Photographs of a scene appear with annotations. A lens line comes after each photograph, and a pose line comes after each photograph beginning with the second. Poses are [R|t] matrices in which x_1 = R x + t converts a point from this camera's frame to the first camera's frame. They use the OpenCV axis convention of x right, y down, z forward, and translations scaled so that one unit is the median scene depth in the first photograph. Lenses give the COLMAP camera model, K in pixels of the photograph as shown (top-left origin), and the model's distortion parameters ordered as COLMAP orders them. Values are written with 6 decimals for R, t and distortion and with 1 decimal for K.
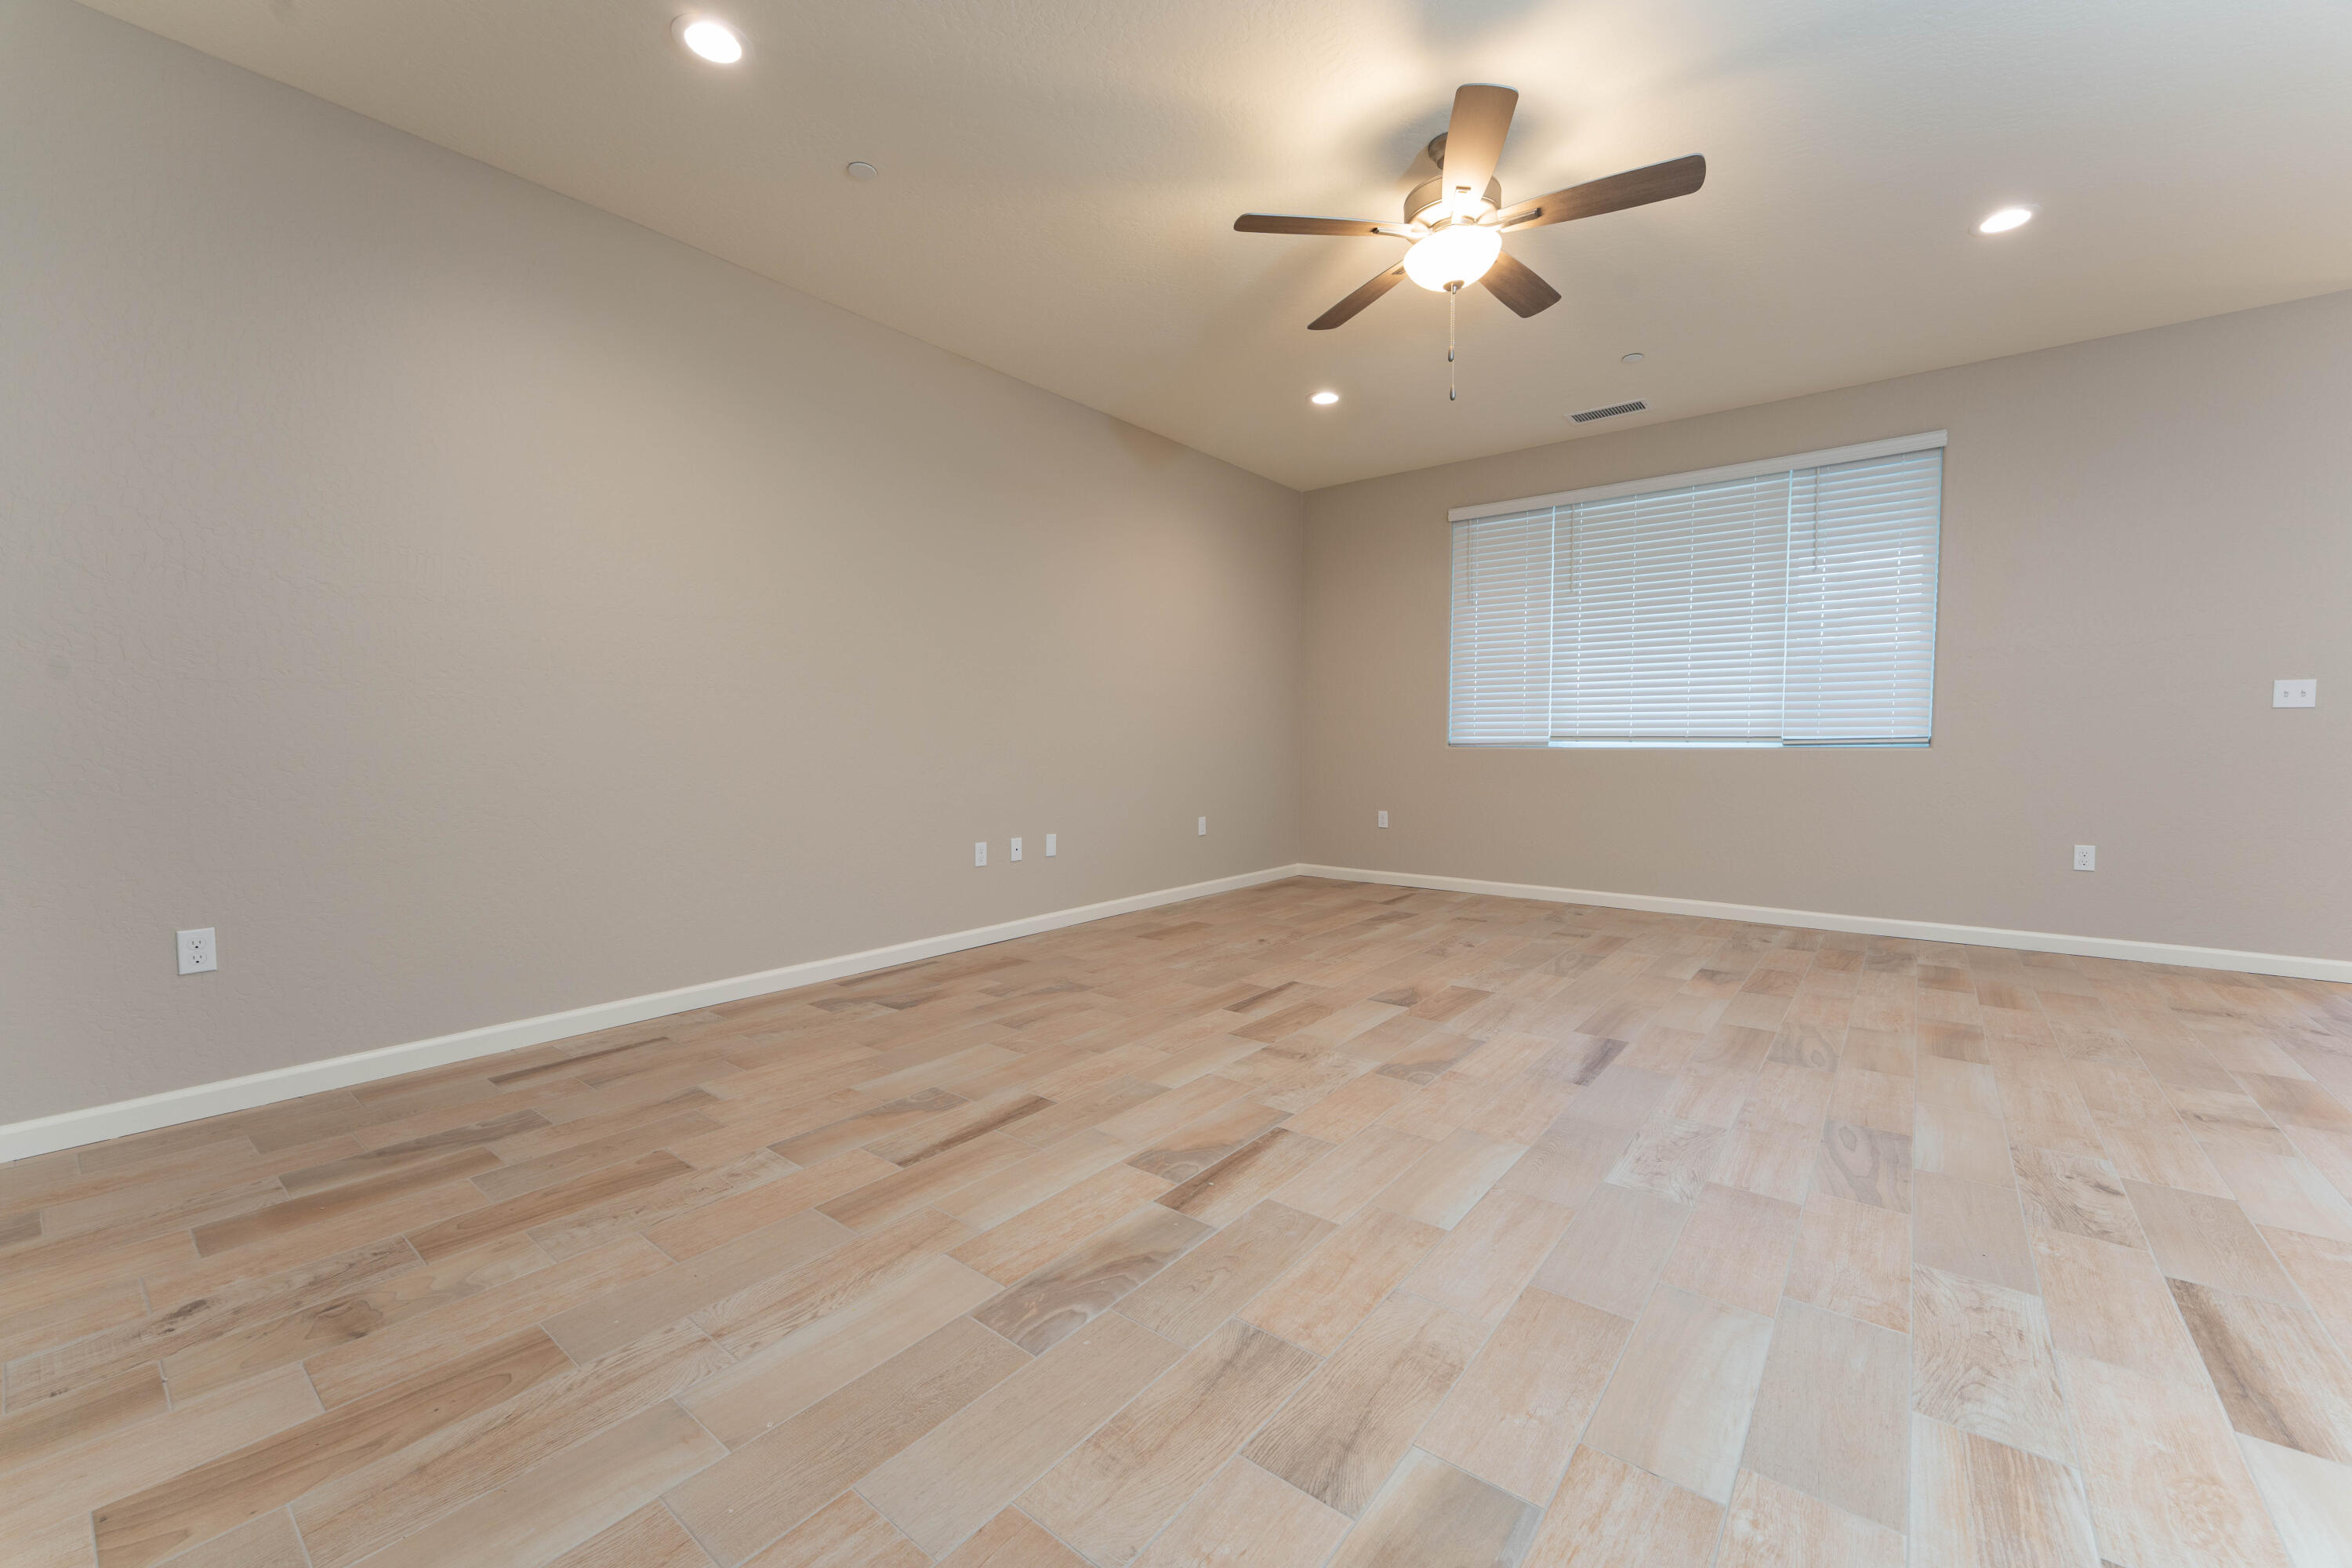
lens RADIAL K [[939.0, 0, 1172.1], [0, 939.0, 790.7], [0, 0, 1]] dist [-0.000566, -0.000438]
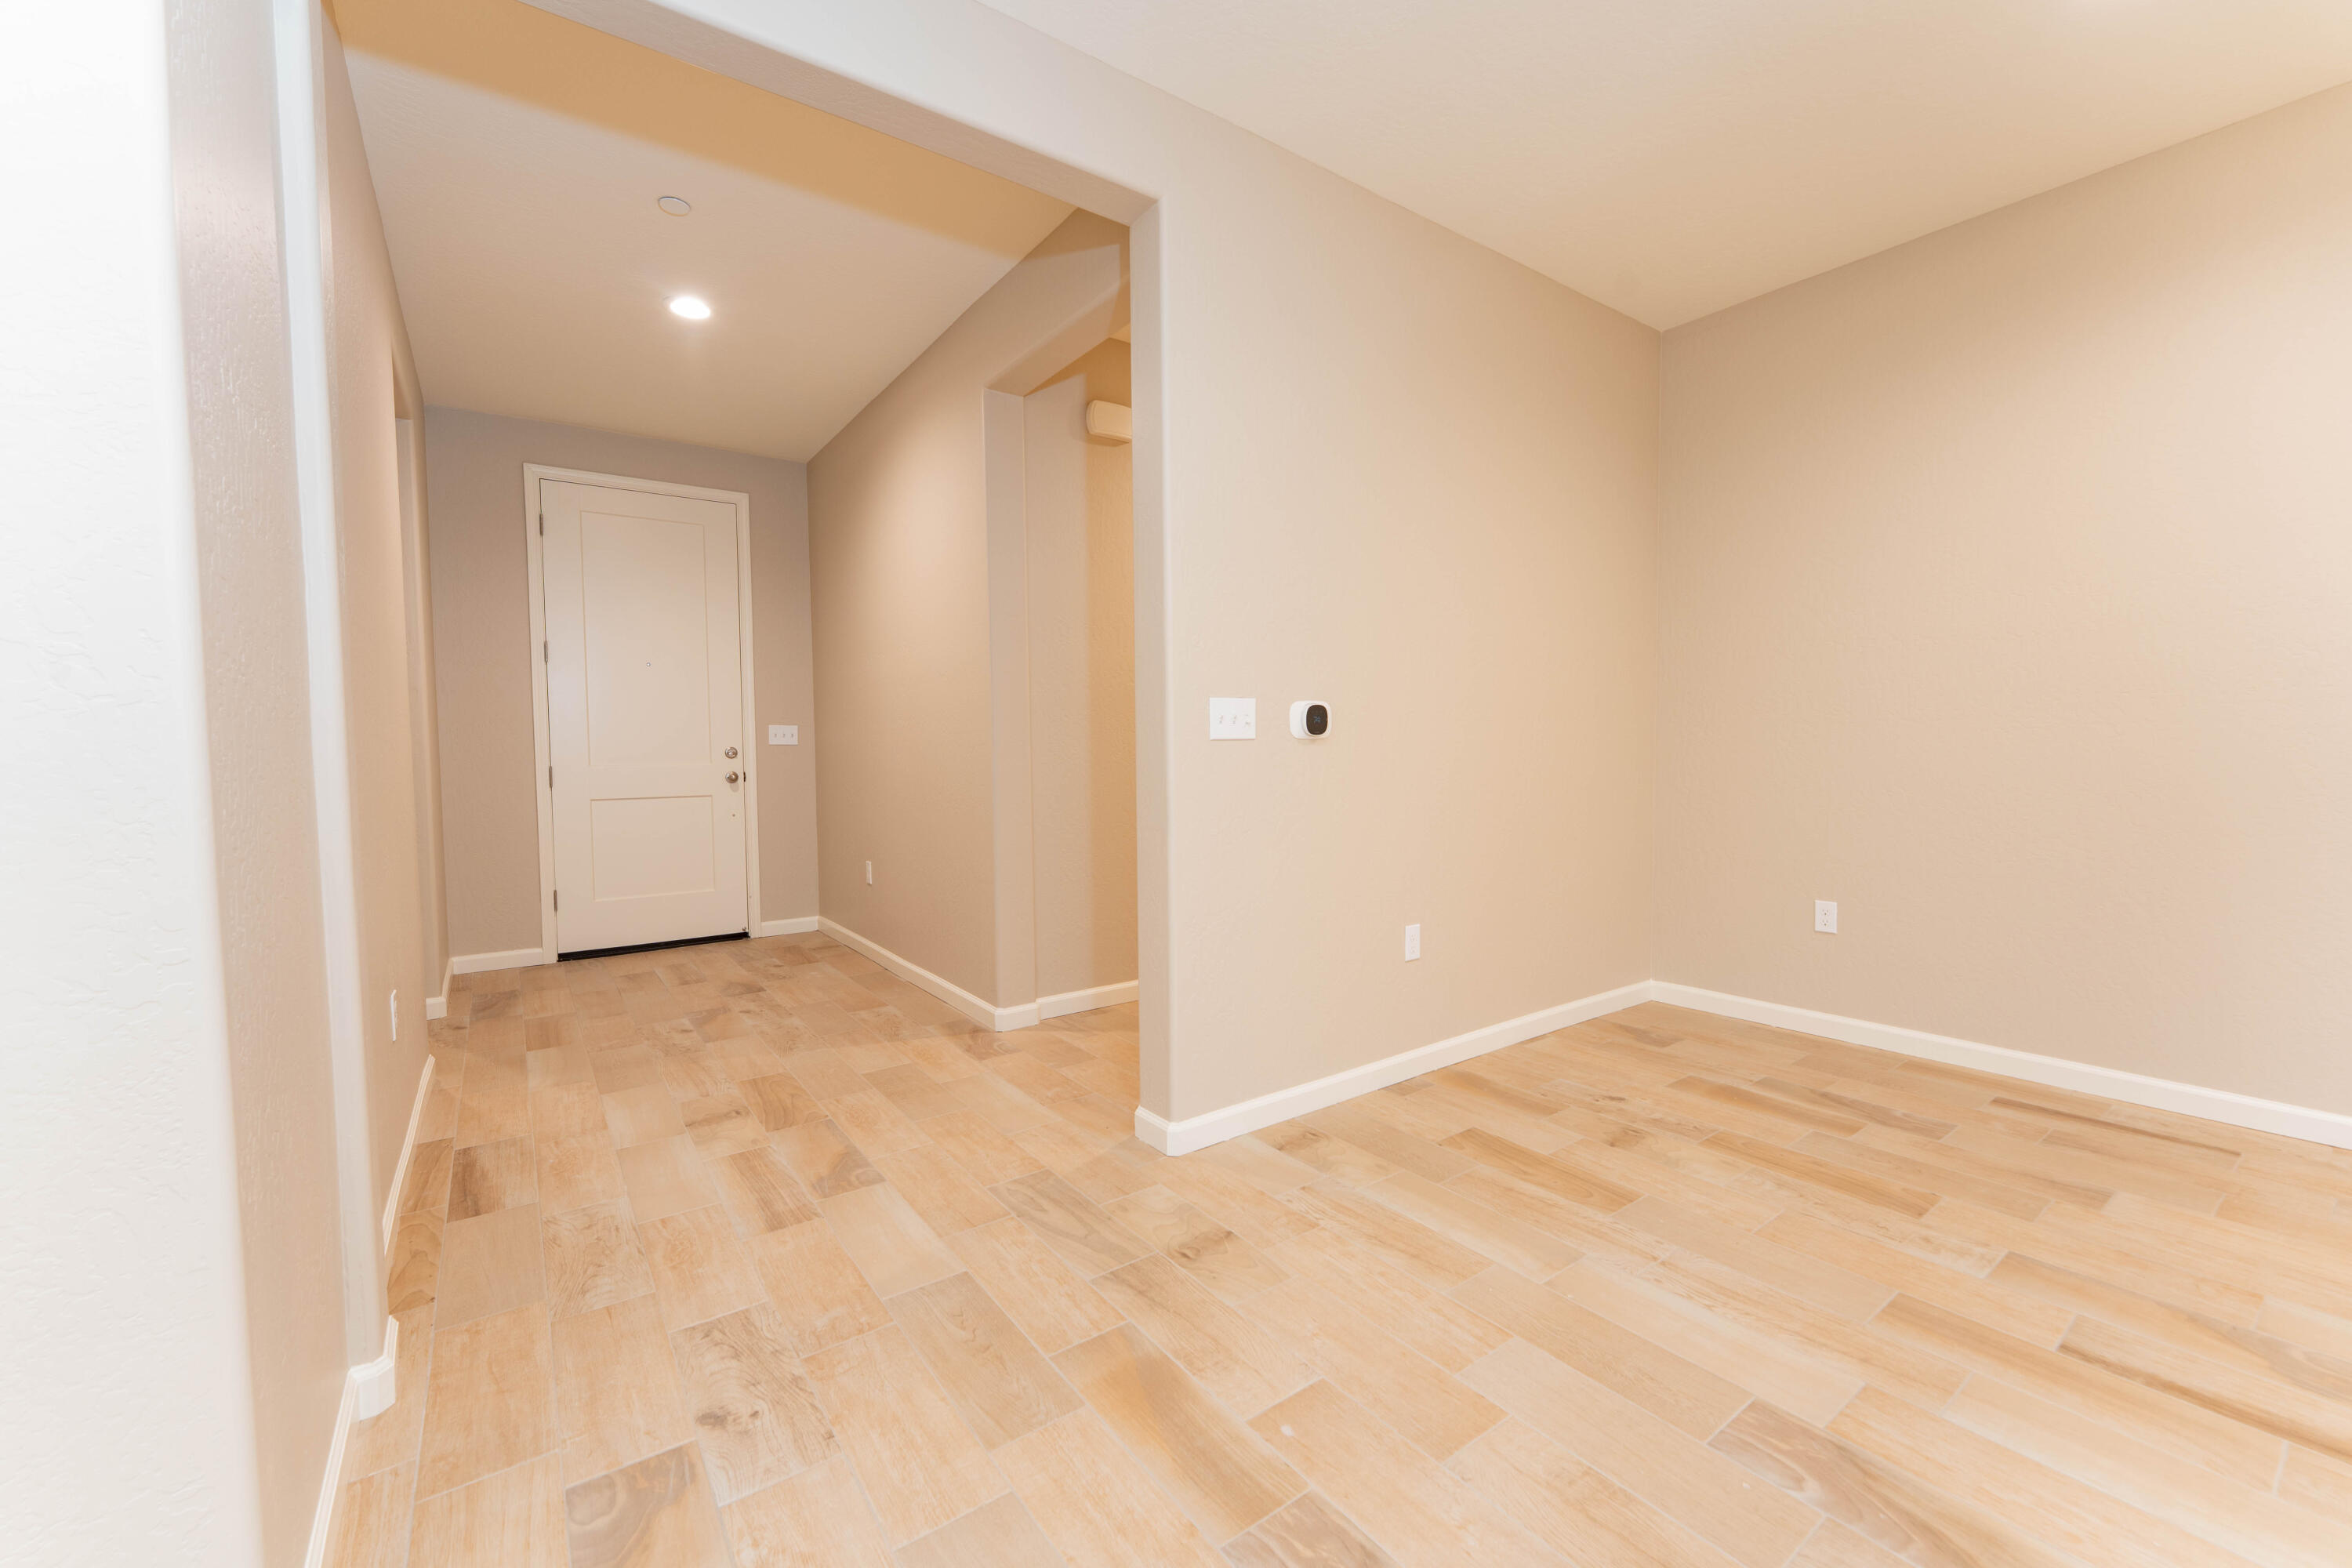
lens RADIAL K [[939.0, 0, 1169.6], [0, 939.0, 786.7], [0, 0, 1]] dist [-0.000566, -0.000438]
pose [[-0.272589, 0.051077, -0.960774, 0.556776], [-0.039971, 0.997127, 0.064350, -0.072958], [0.961300, 0.055944, -0.269764, 0.421283]]
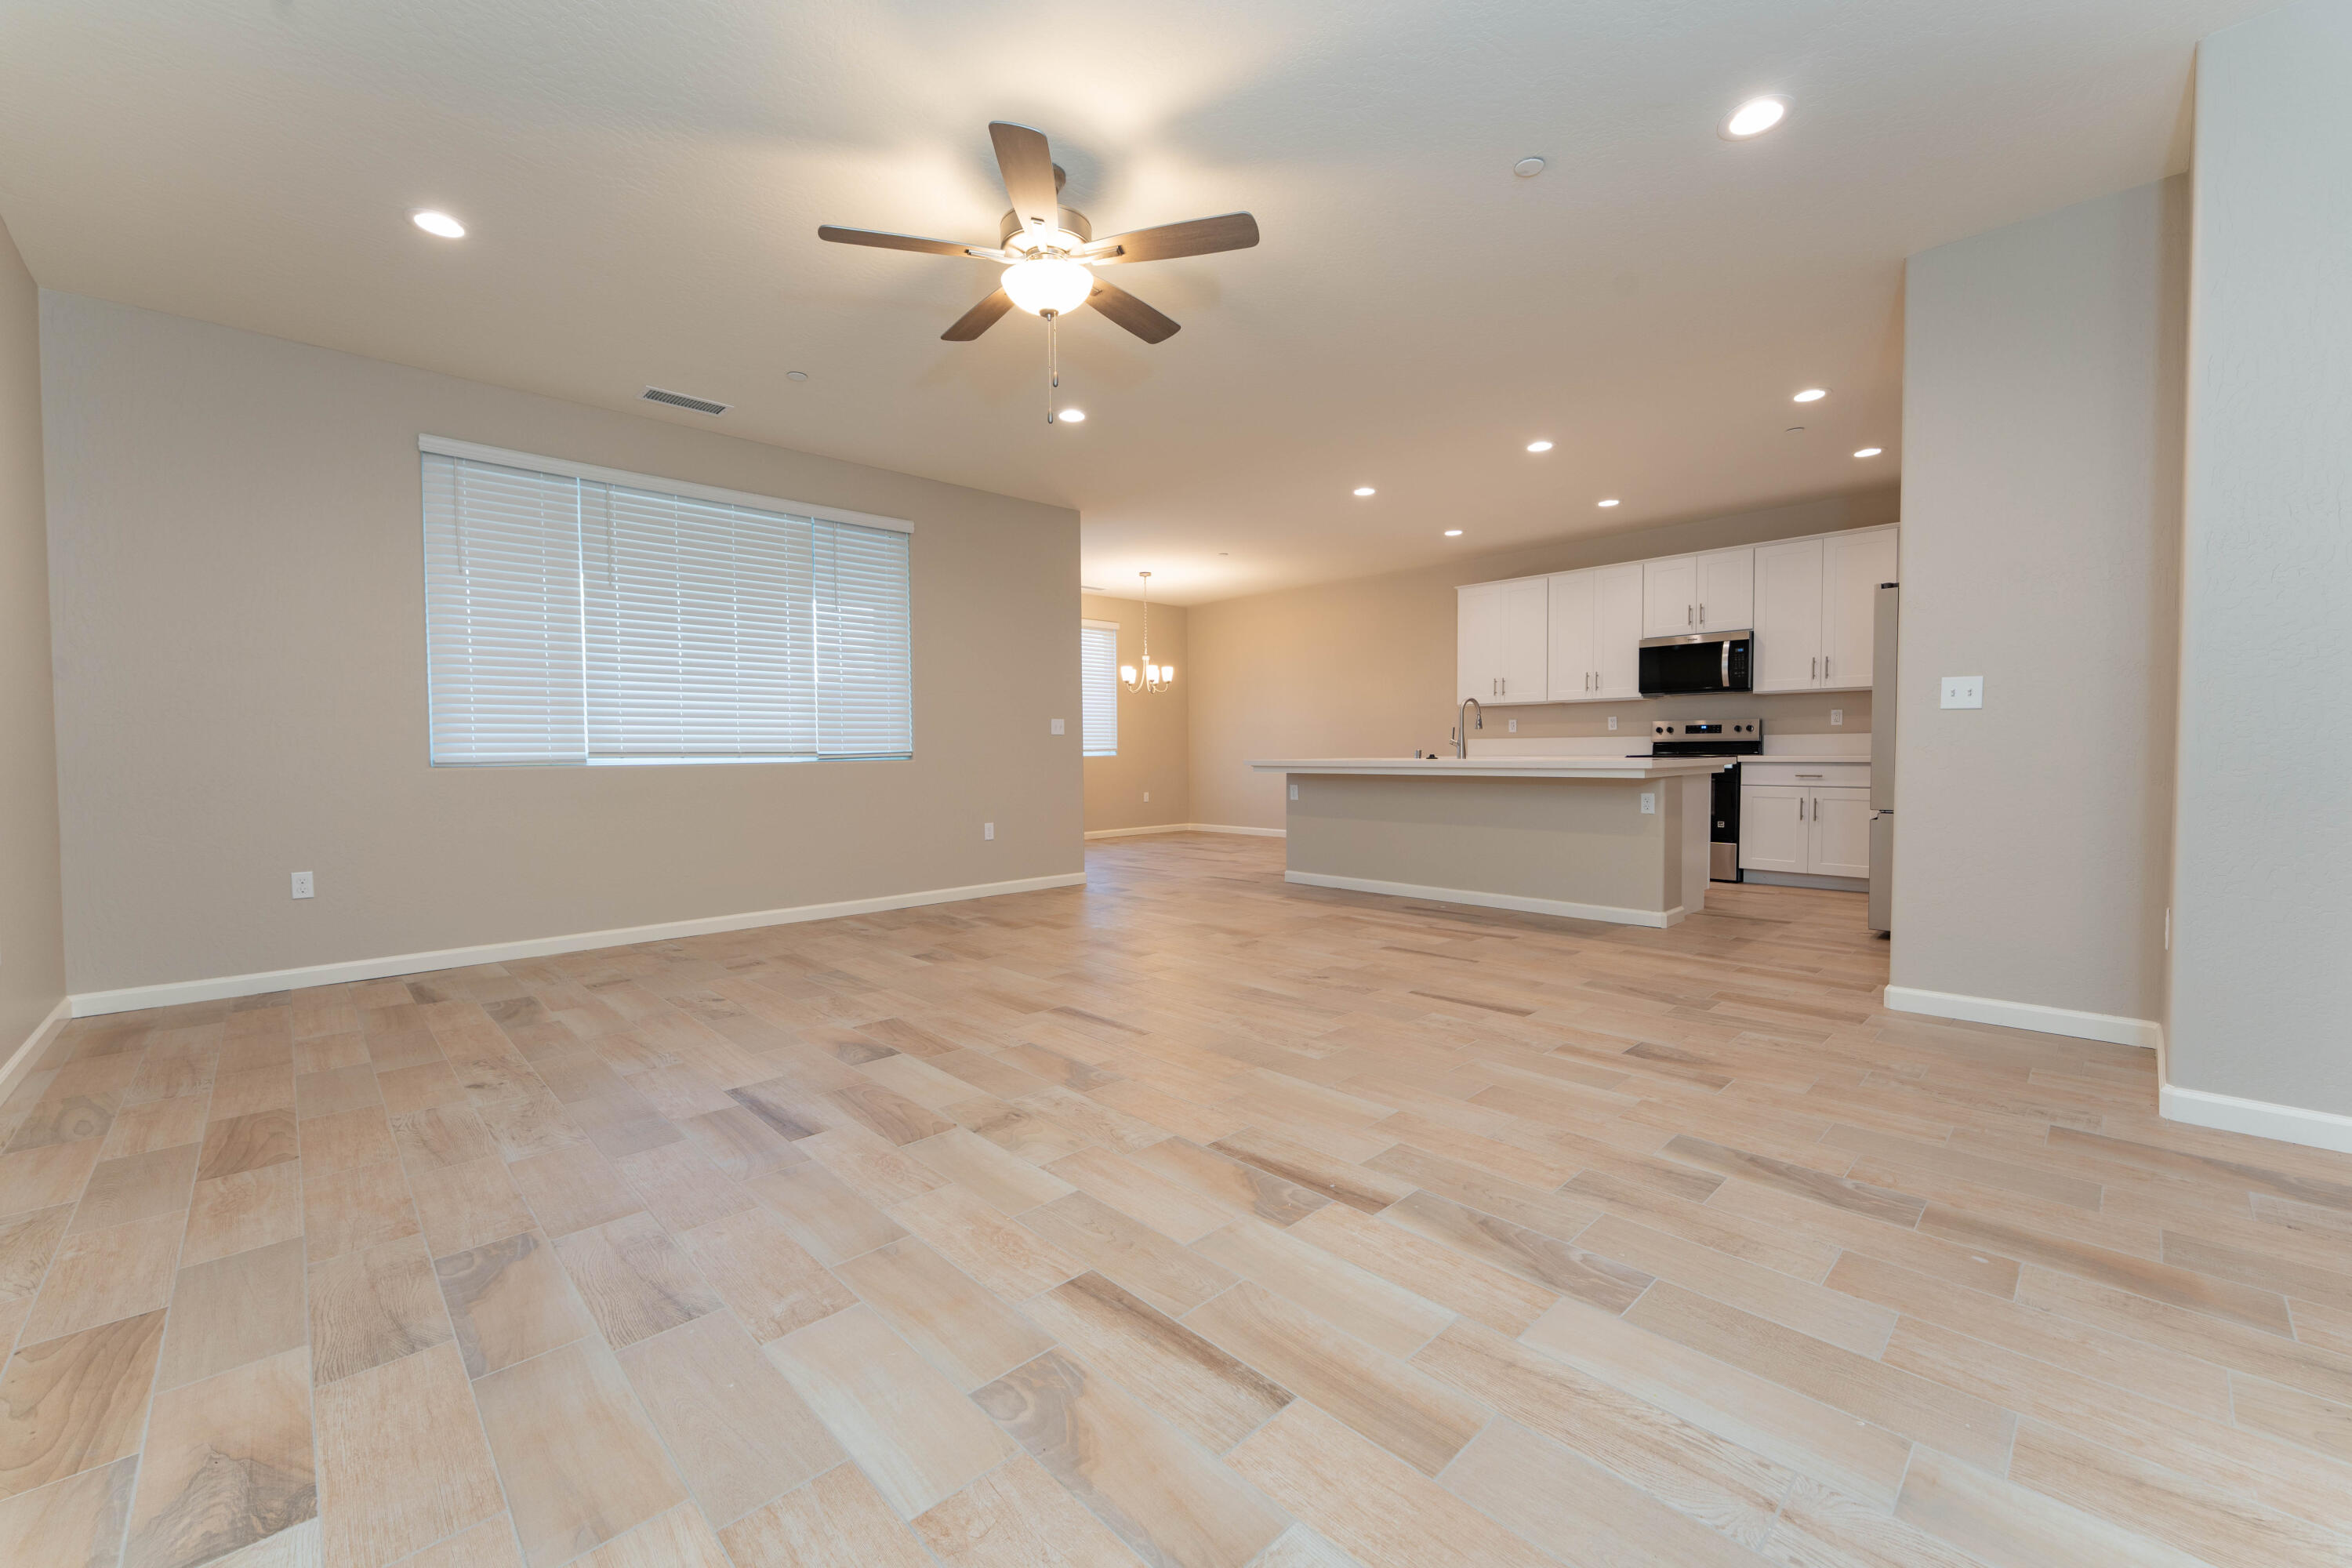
lens RADIAL K [[939.0, 0, 1180.2], [0, 939.0, 778.0], [0, 0, 1]] dist [-0.000566, -0.000438]
pose [[0.123336, -0.027012, 0.991997, -0.821244], [0.062153, 0.997877, 0.019444, -0.041967], [-0.990417, 0.059258, 0.124753, 0.855083]]
